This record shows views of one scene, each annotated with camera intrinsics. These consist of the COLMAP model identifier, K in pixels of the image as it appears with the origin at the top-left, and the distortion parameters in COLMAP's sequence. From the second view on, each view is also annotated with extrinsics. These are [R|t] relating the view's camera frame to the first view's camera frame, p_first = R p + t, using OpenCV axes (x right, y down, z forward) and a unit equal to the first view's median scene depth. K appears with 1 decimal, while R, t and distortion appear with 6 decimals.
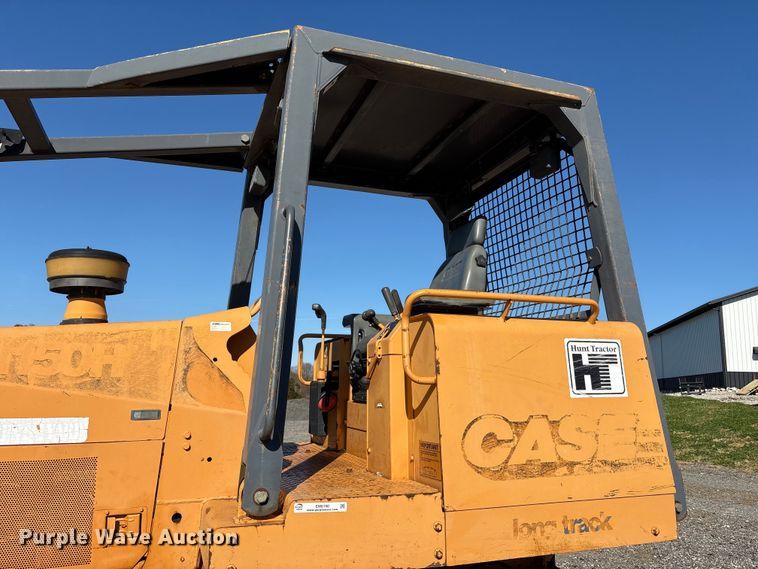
lens RADIAL K [[568.2, 0, 379.0], [0, 568.2, 284.5], [0, 0, 1]] dist [0.001788, -0.000216]
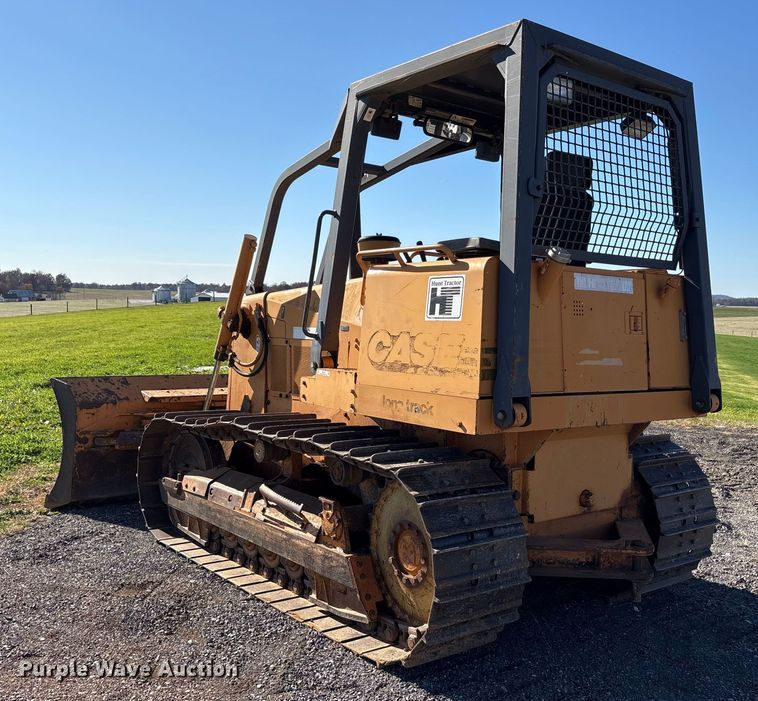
lens RADIAL K [[840.1, 0, 403.0], [0, 840.1, 350.7], [0, 0, 1]] dist [0.137396, -0.004314]
pose [[0.313922, 0.036430, -0.948750, 2.187455], [0.135121, 0.987378, 0.082622, 0.096882], [0.939785, -0.154133, 0.305037, 0.325946]]
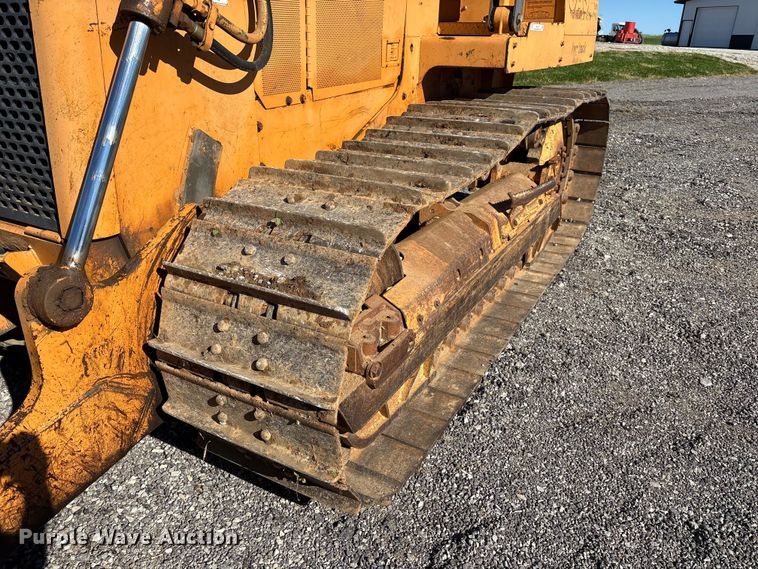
lens RADIAL K [[572.2, 0, 379.0], [0, 572.2, 284.5], [0, 0, 1]] dist [0.047238, -0.055019]
pose [[0.764386, -0.251185, 0.593818, -1.304129], [-0.124690, 0.846017, 0.518370, 0.173220], [-0.632587, -0.470278, 0.615364, -0.069945]]
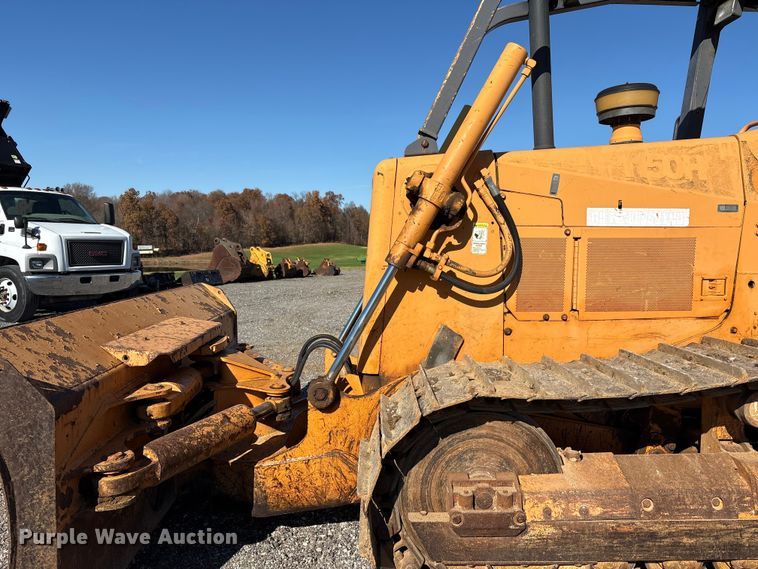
lens RADIAL K [[572.2, 0, 379.0], [0, 572.2, 284.5], [0, 0, 1]] dist [0.047238, -0.055019]
pose [[0.945868, 0.030815, -0.323085, -0.701316], [0.048094, 0.971184, 0.233429, 0.048474], [0.320968, -0.236331, 0.917130, -0.497245]]
